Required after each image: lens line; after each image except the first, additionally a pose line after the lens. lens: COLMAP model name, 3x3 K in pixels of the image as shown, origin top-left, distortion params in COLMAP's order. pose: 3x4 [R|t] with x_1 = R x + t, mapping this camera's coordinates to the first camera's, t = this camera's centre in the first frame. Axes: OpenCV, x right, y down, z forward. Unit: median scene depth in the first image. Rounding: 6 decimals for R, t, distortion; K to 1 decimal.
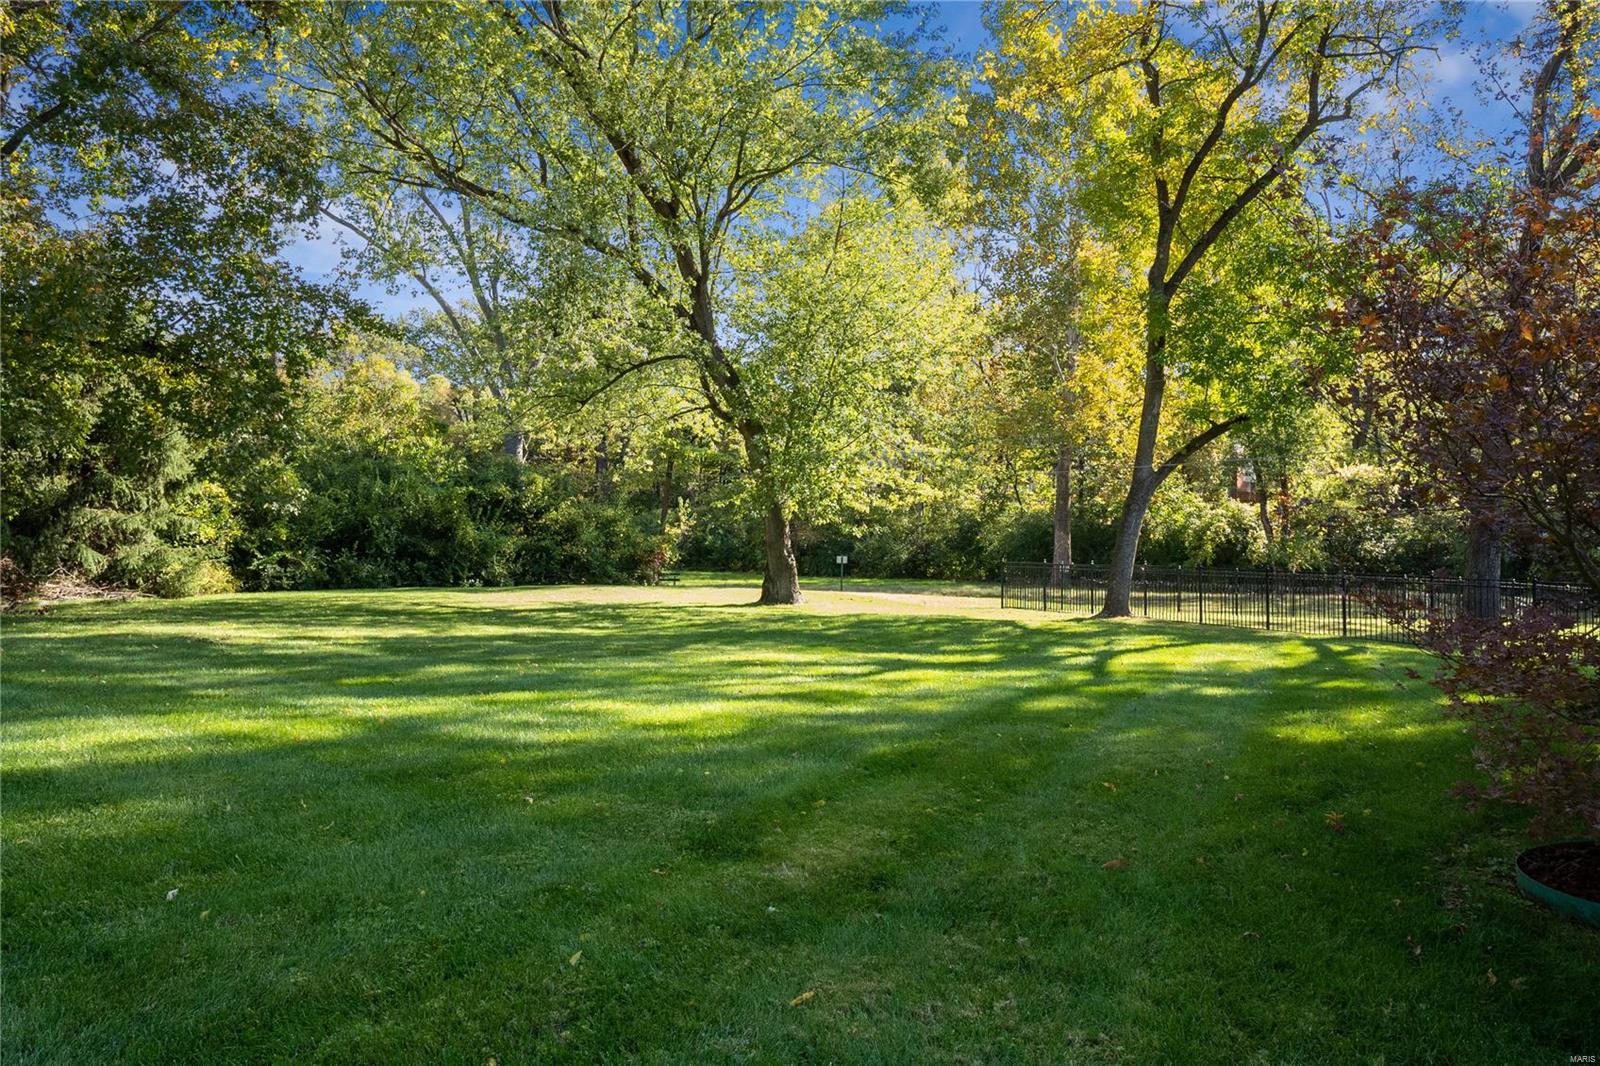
lens RADIAL K [[1092.7, 0, 746.2], [0, 1092.7, 551.1], [0, 0, 1]] dist [0.000302, 0.001917]
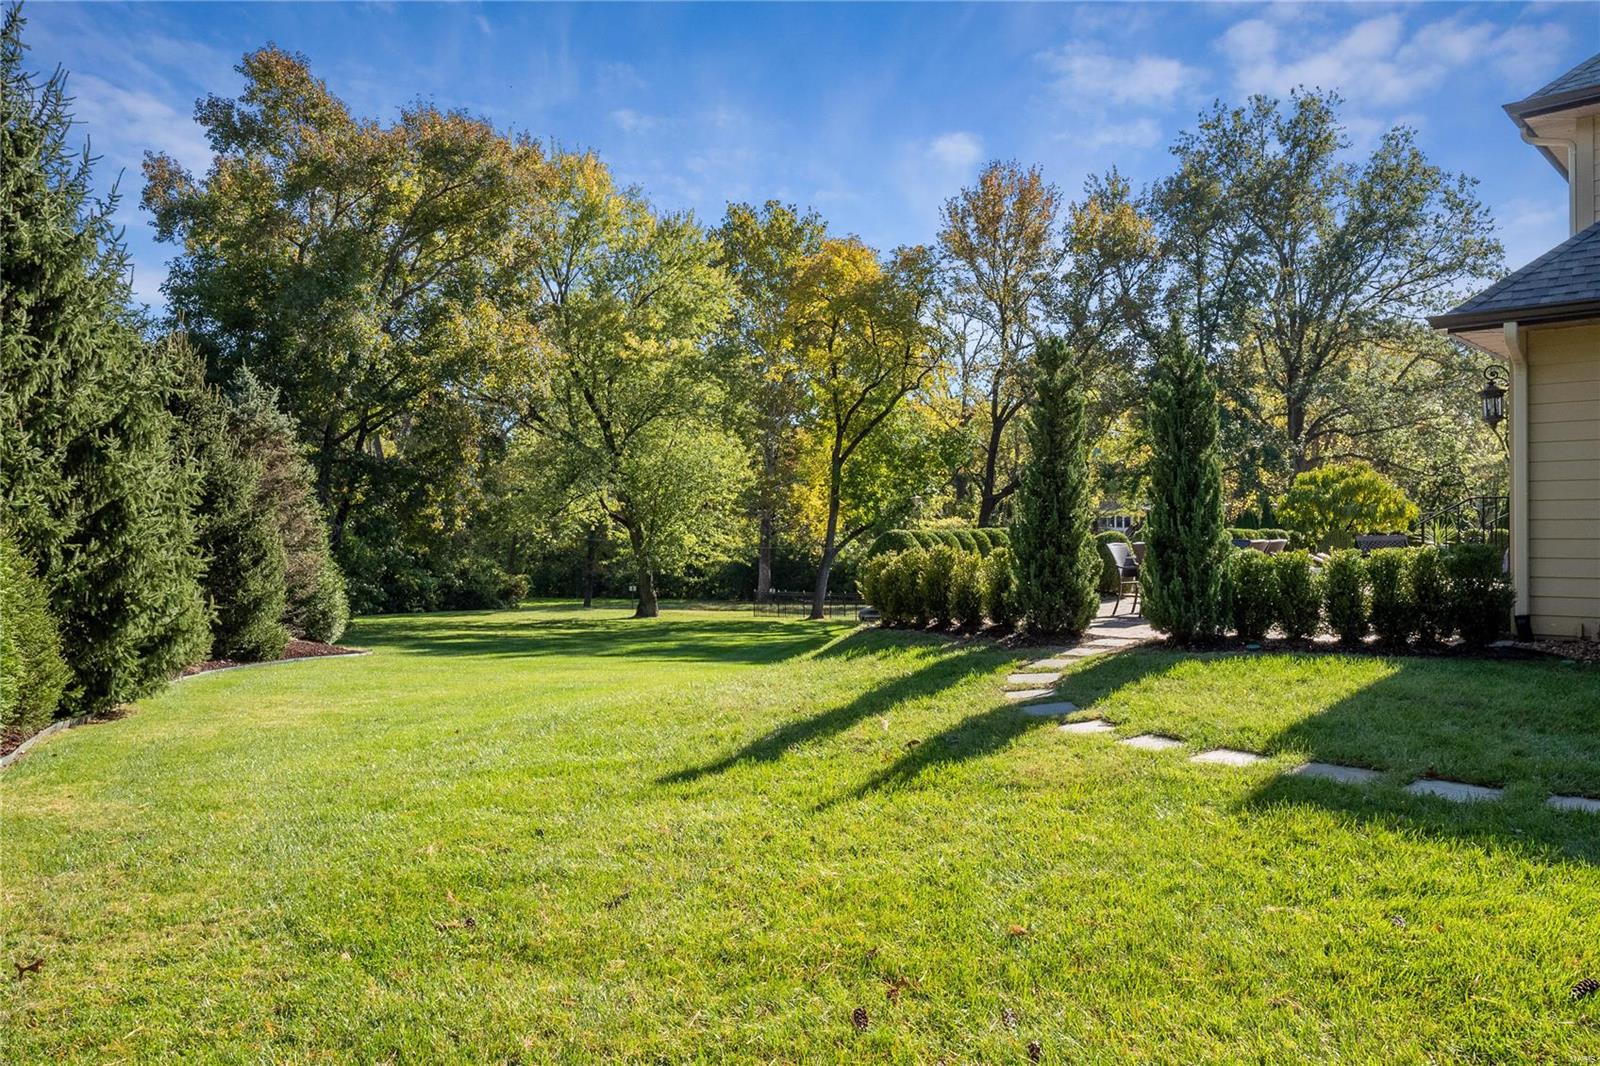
lens RADIAL K [[1123.6, 0, 791.6], [0, 1123.6, 522.1], [0, 0, 1]] dist [0.002828, -0.005116]
pose [[0.942188, 0.002540, 0.335075, -0.392837], [0.010467, 0.999260, -0.037008, -0.041246], [-0.334921, 0.038376, 0.941464, -0.920175]]
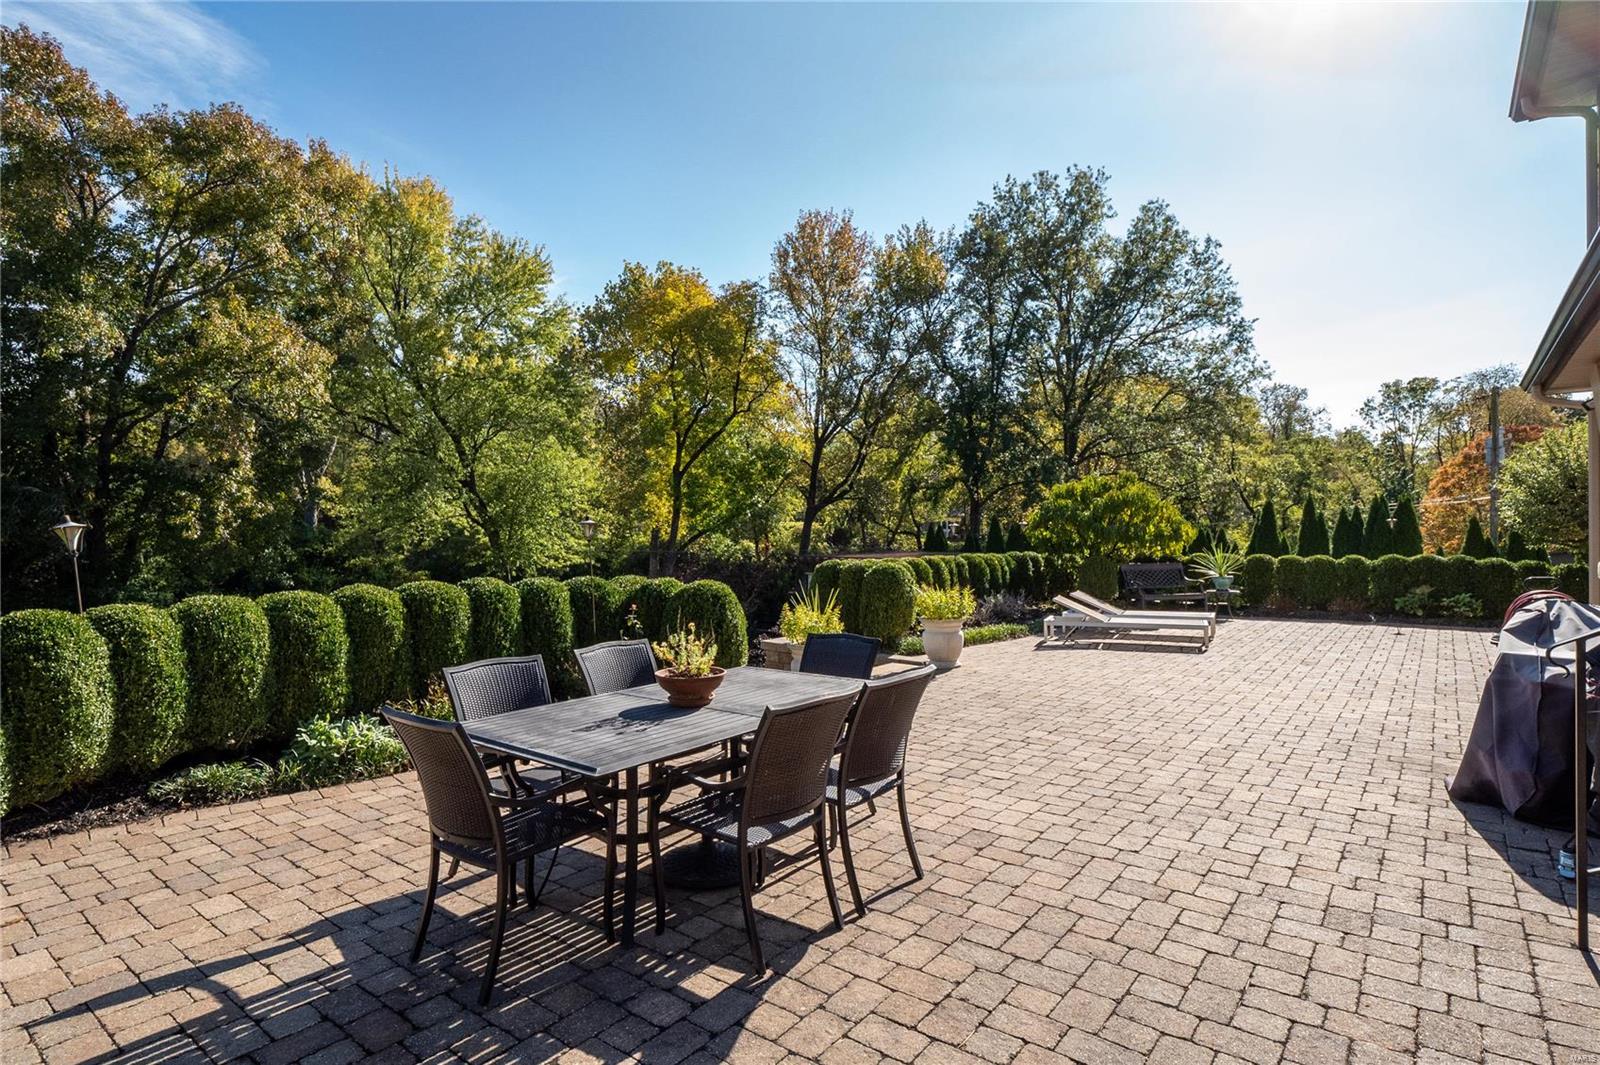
lens RADIAL K [[813.7, 0, 794.8], [0, 813.7, 524.8], [0, 0, 1]] dist [-0.002105, -0.001328]
pose [[0.909032, 0.006119, 0.416682, -0.115892], [0.008404, 0.999420, -0.033011, -0.064404], [-0.416642, 0.033510, 0.908453, -0.652629]]
